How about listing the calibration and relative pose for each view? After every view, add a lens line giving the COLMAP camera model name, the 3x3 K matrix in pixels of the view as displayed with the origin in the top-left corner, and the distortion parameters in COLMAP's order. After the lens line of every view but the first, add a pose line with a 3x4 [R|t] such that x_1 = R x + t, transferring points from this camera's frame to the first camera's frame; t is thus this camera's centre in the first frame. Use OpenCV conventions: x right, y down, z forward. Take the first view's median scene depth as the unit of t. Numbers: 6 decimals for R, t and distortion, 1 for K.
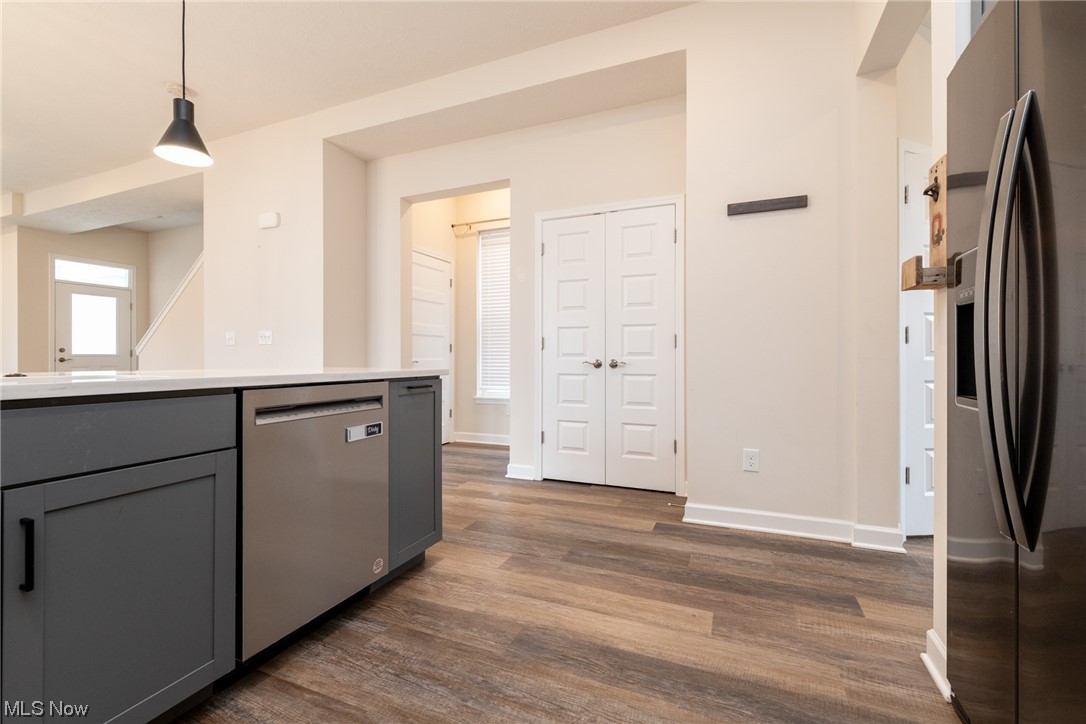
lens RADIAL K [[463.2, 0, 537.5], [0, 463.2, 362.0], [0, 0, 1]] dist [0.000197, -0.000057]
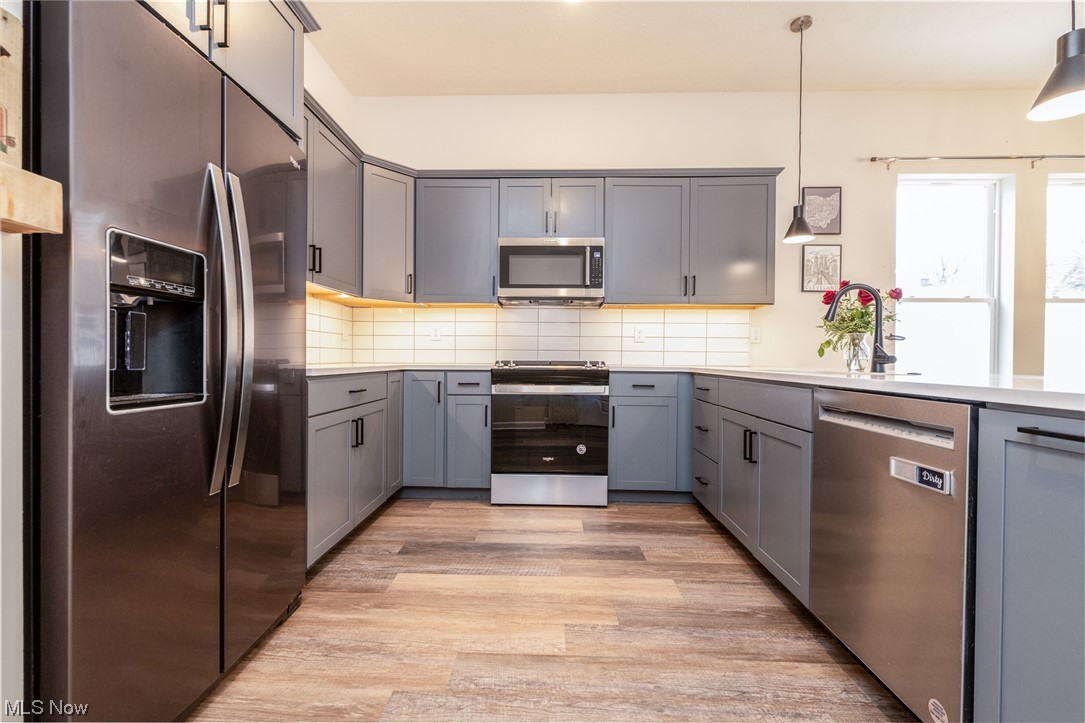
lens RADIAL K [[462.8, 0, 537.0], [0, 462.8, 361.5], [0, 0, 1]] dist [0.000197, -0.000057]
pose [[-0.932188, -0.005735, -0.361928, 0.370158], [-0.011601, 0.999834, 0.014037, -0.011516], [0.361787, 0.017284, -0.932100, 1.442132]]
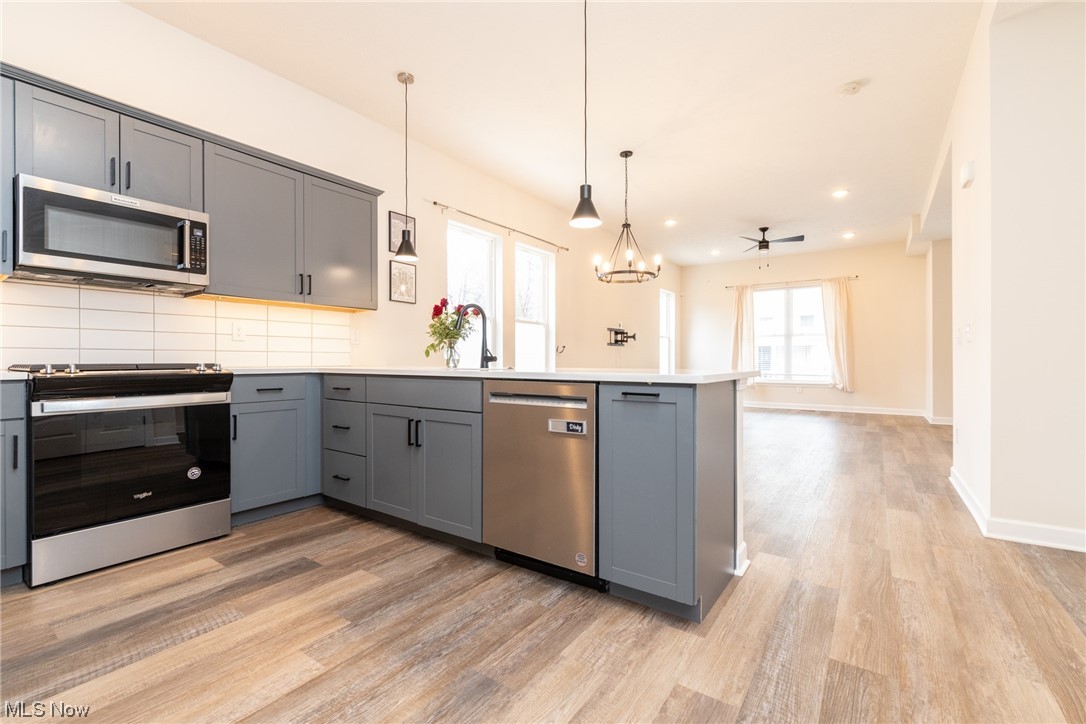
lens RADIAL K [[475.1, 0, 537.2], [0, 475.1, 358.2], [0, 0, 1]] dist [-0.000425, 0.000037]
pose [[-0.213137, -0.003666, -0.977015, 0.771295], [-0.007456, 0.999970, -0.002126, -0.011035], [0.976994, 0.006831, -0.213158, 1.199883]]
